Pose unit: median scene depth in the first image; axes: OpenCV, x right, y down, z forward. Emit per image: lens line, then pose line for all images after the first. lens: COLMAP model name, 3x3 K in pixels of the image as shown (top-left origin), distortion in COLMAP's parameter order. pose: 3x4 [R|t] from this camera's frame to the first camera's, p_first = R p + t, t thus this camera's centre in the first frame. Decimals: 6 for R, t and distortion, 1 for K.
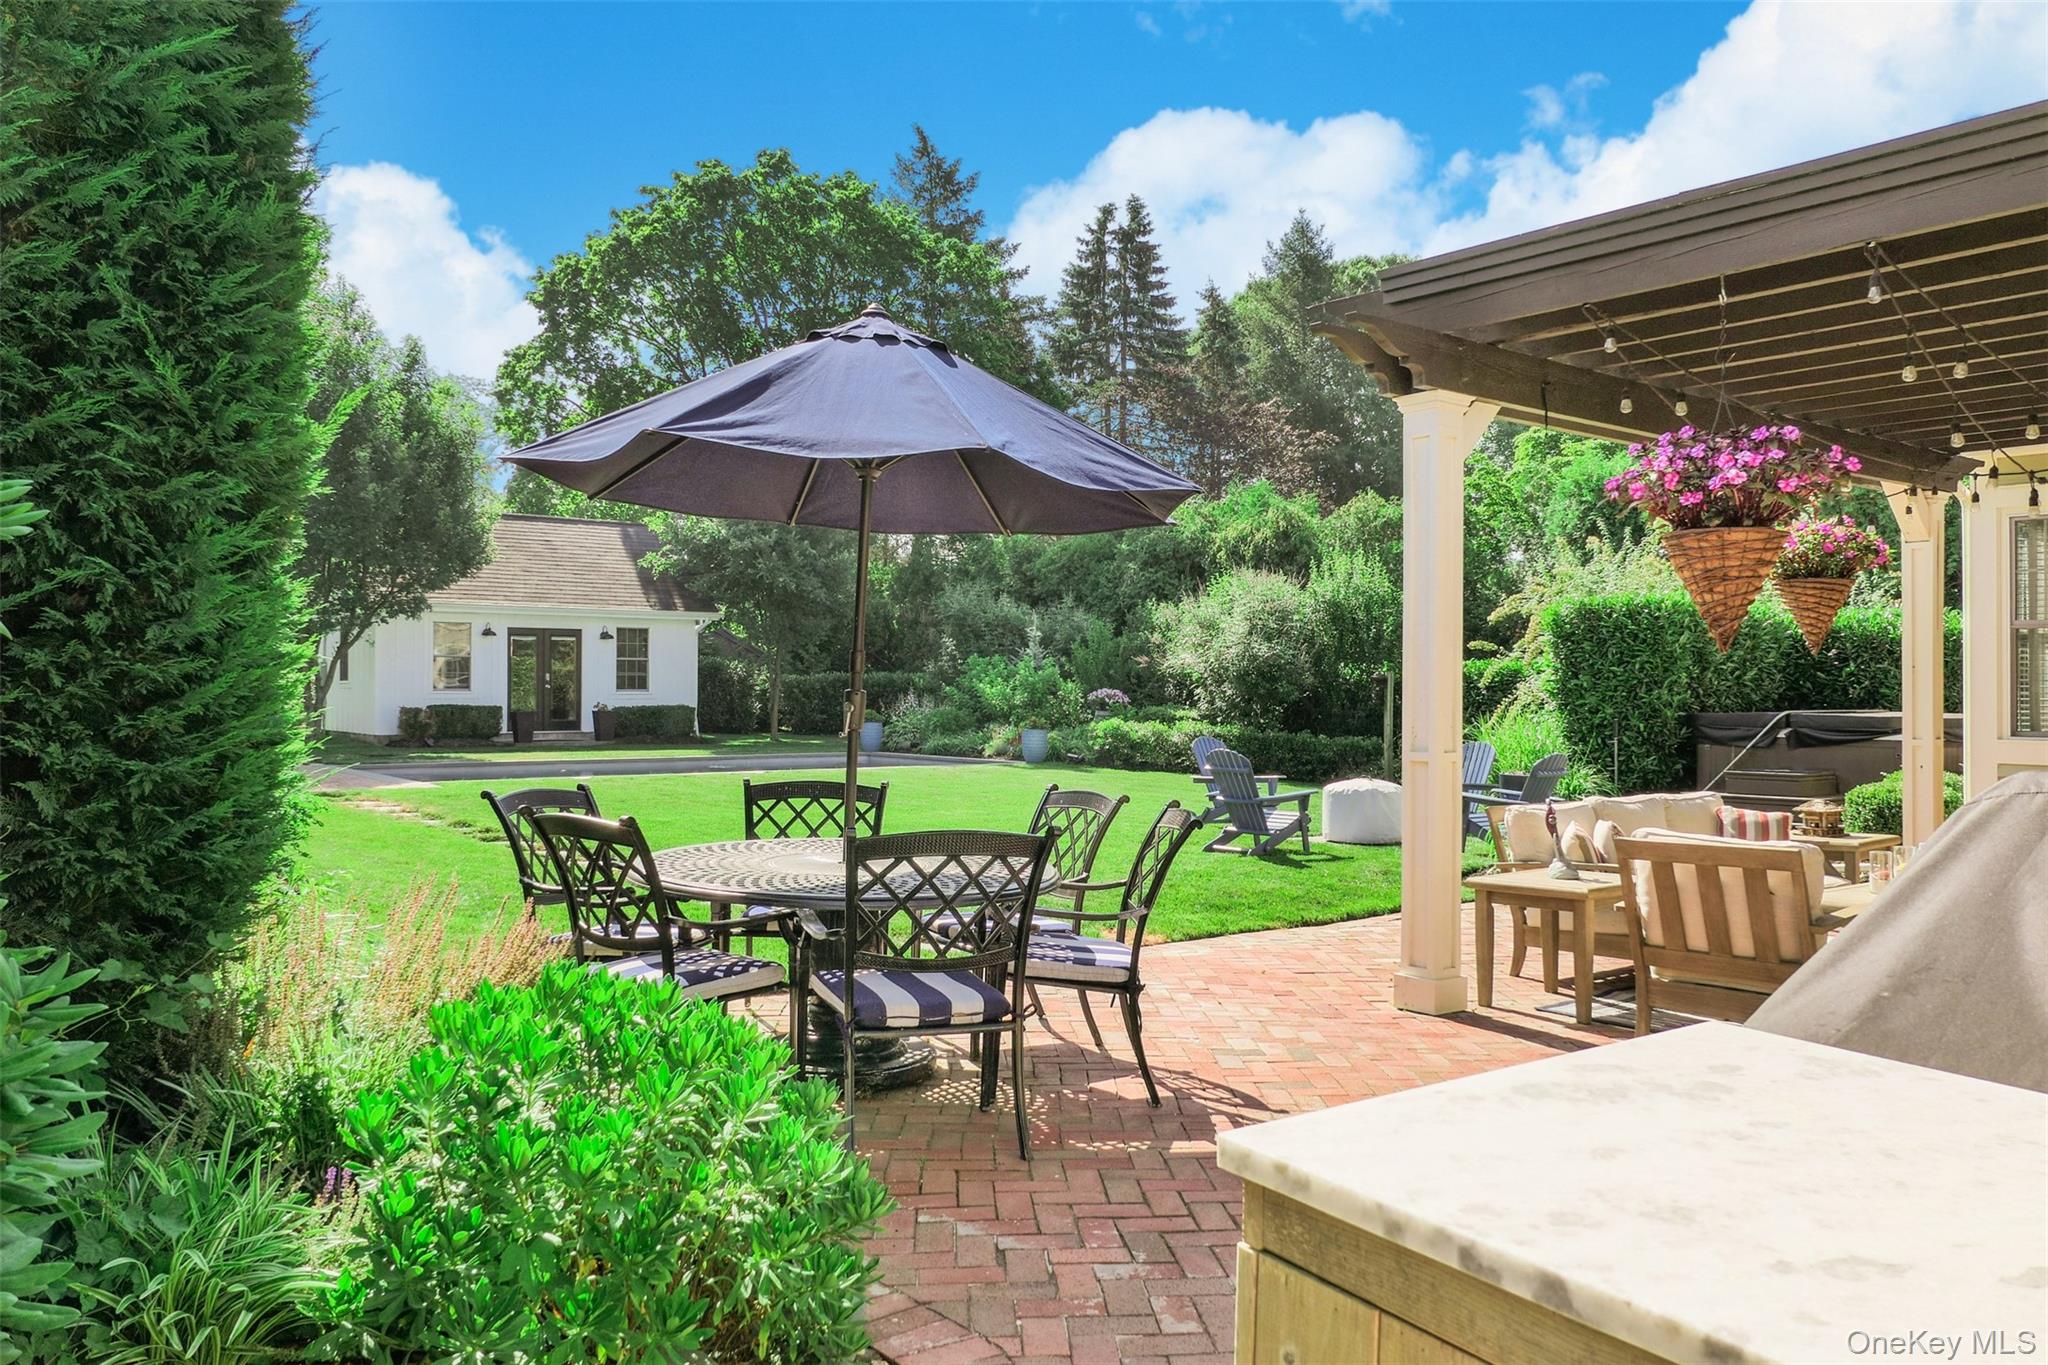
lens RADIAL K [[1519.4, 0, 1025.9], [0, 1519.4, 676.5], [0, 0, 1]] dist [-0.011580, 0.003947]
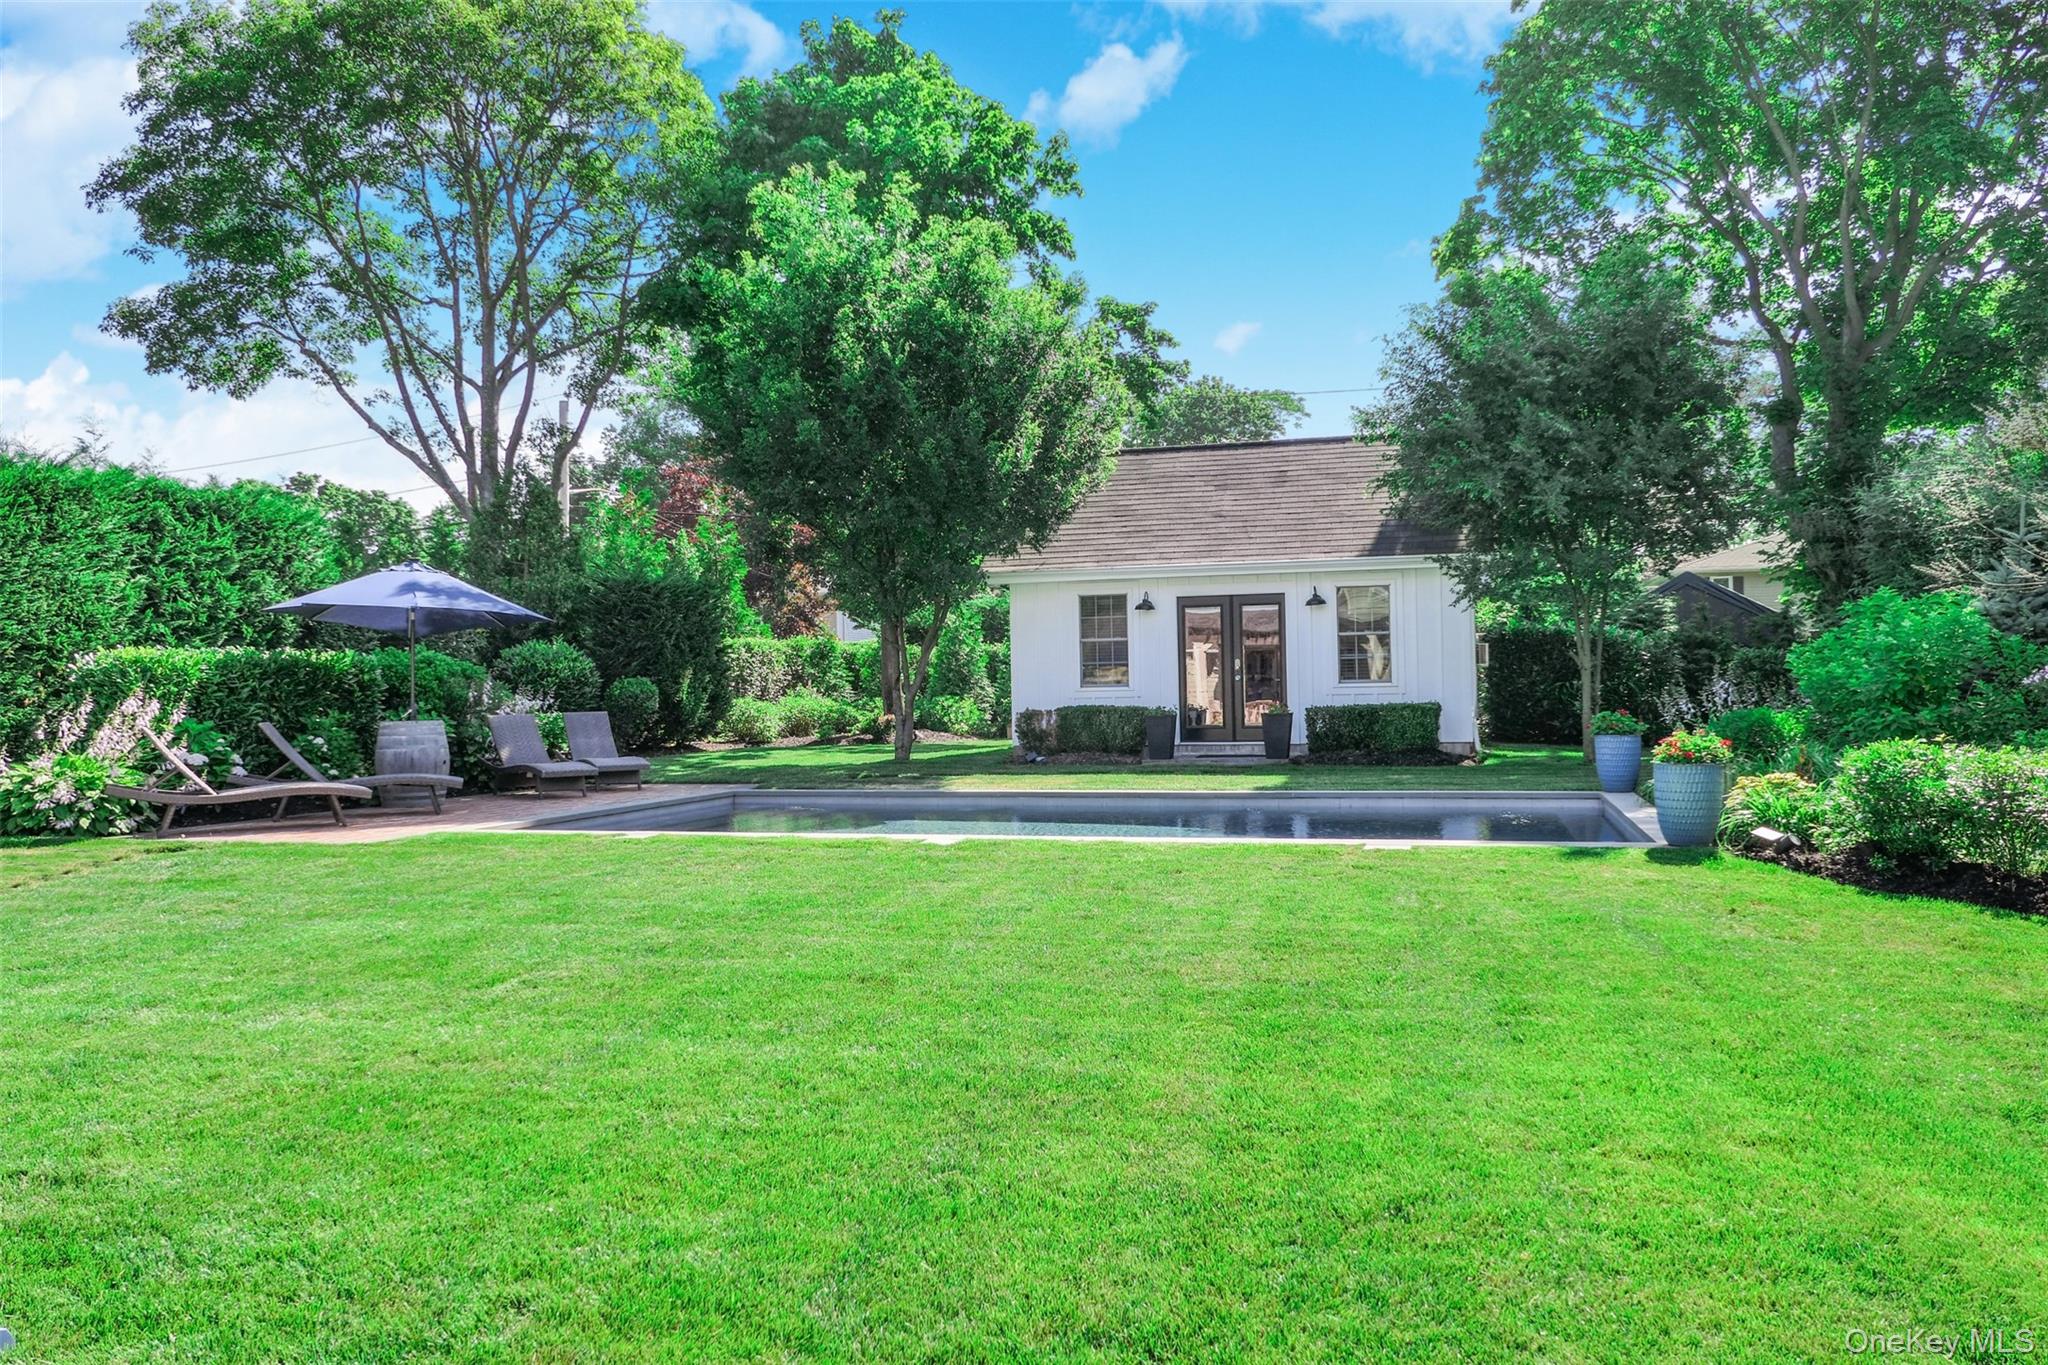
lens RADIAL K [[1519.4, 0, 1025.9], [0, 1519.4, 676.5], [0, 0, 1]] dist [-0.011580, 0.003947]
pose [[0.576723, -0.020408, -0.816685, 0.187448], [0.027563, 0.999605, -0.005515, 0.006546], [0.816475, -0.019329, 0.577058, 0.491945]]
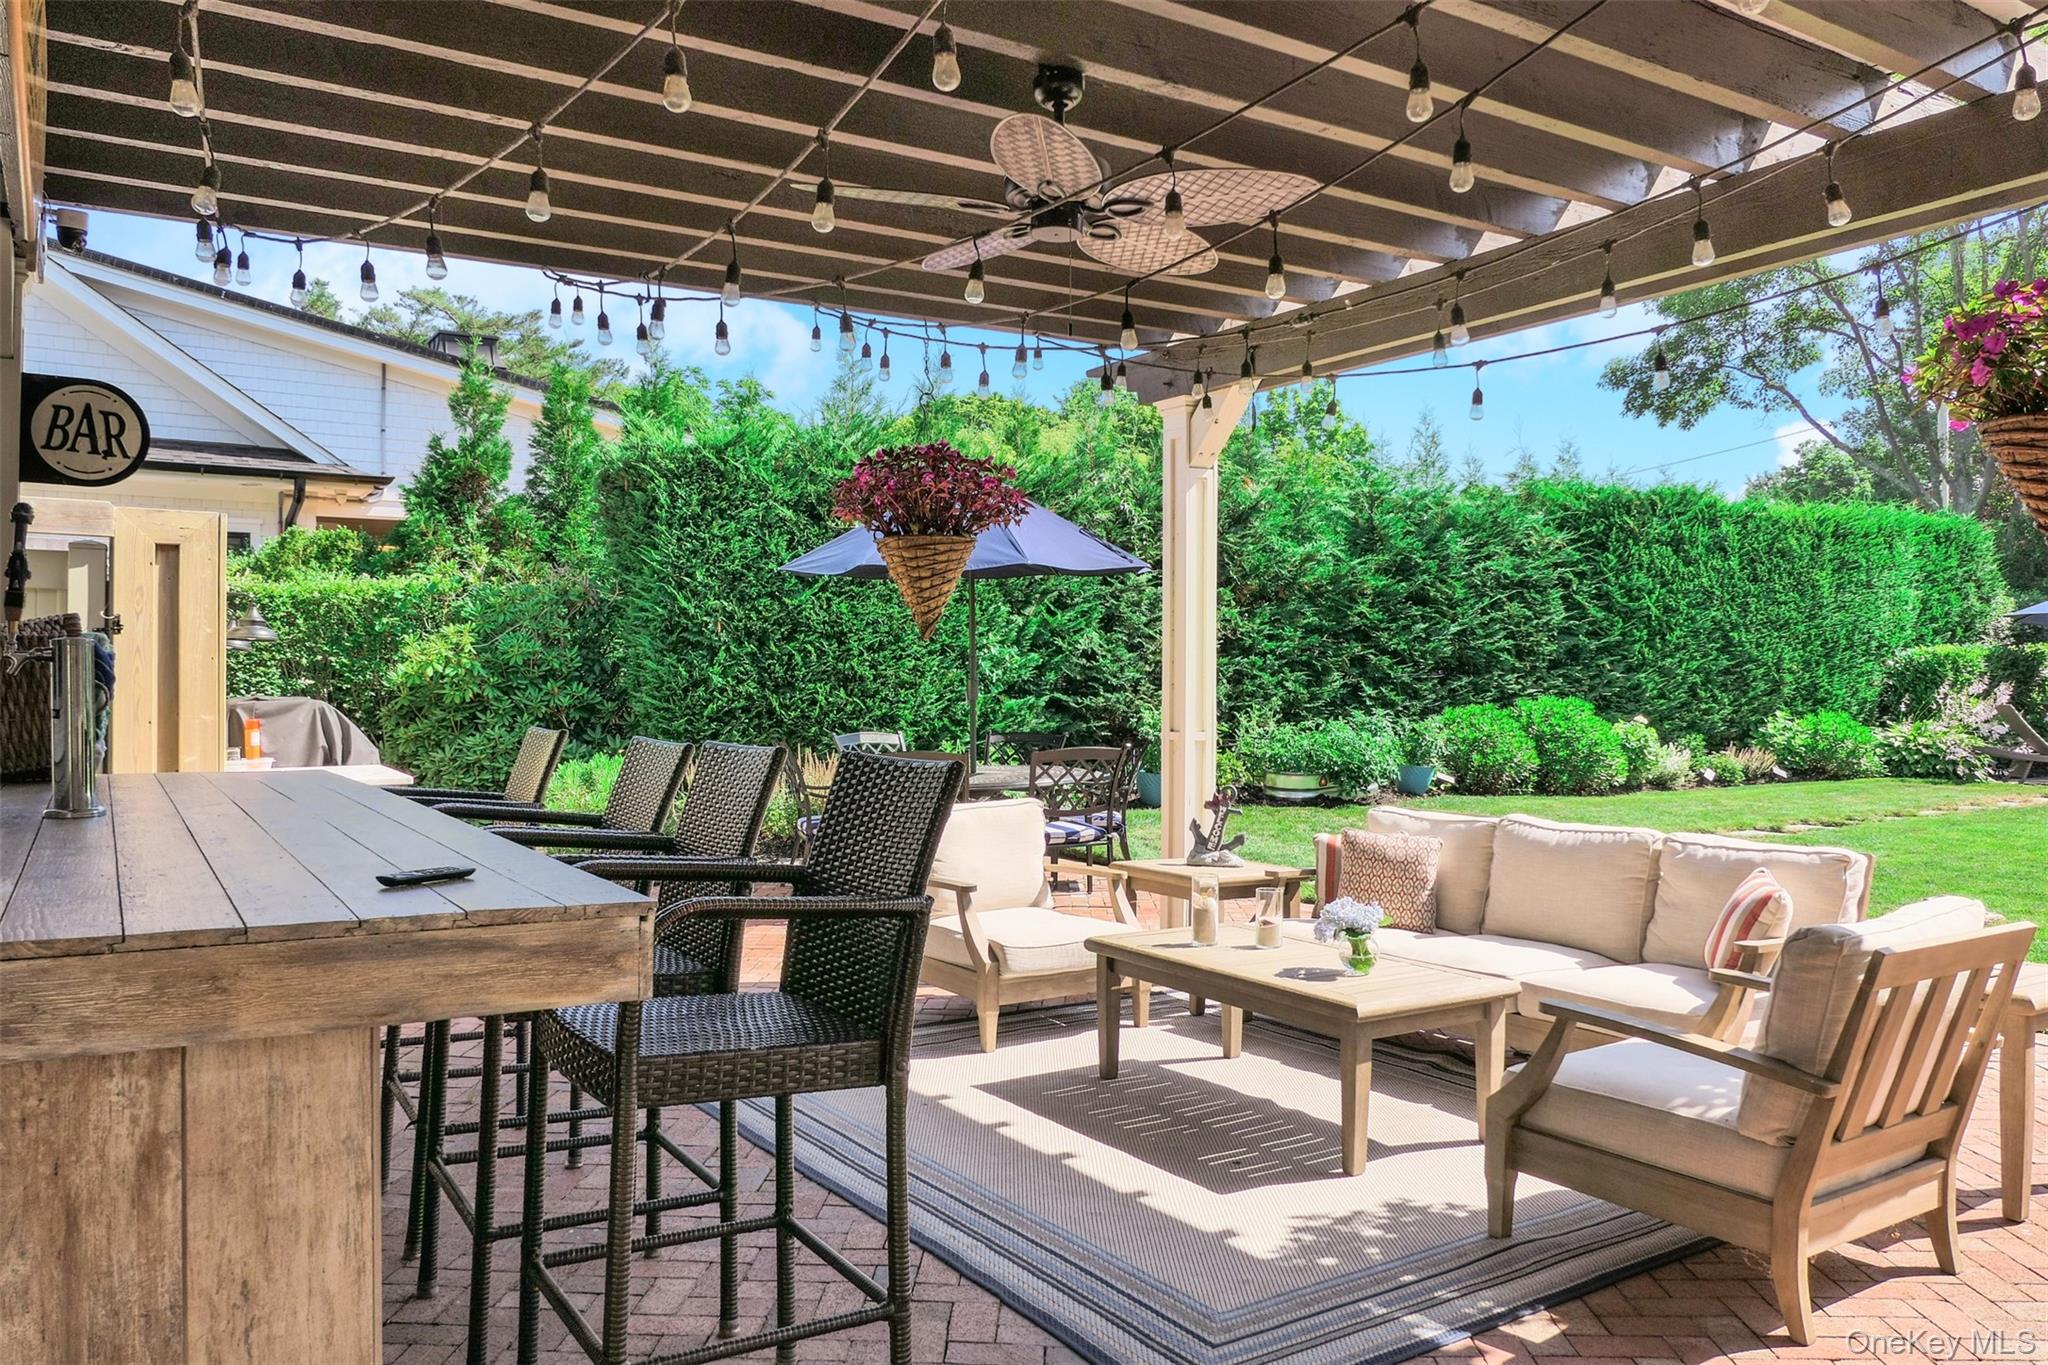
lens RADIAL K [[1537.1, 0, 1024.0], [0, 1537.1, 682.5], [0, 0, 1]] dist [-0.037895, 0.036259]
pose [[-0.082221, -0.005569, -0.996599, 0.309423], [0.010934, 0.999919, -0.006490, 0.003218], [0.996554, -0.011430, -0.082154, 0.217513]]
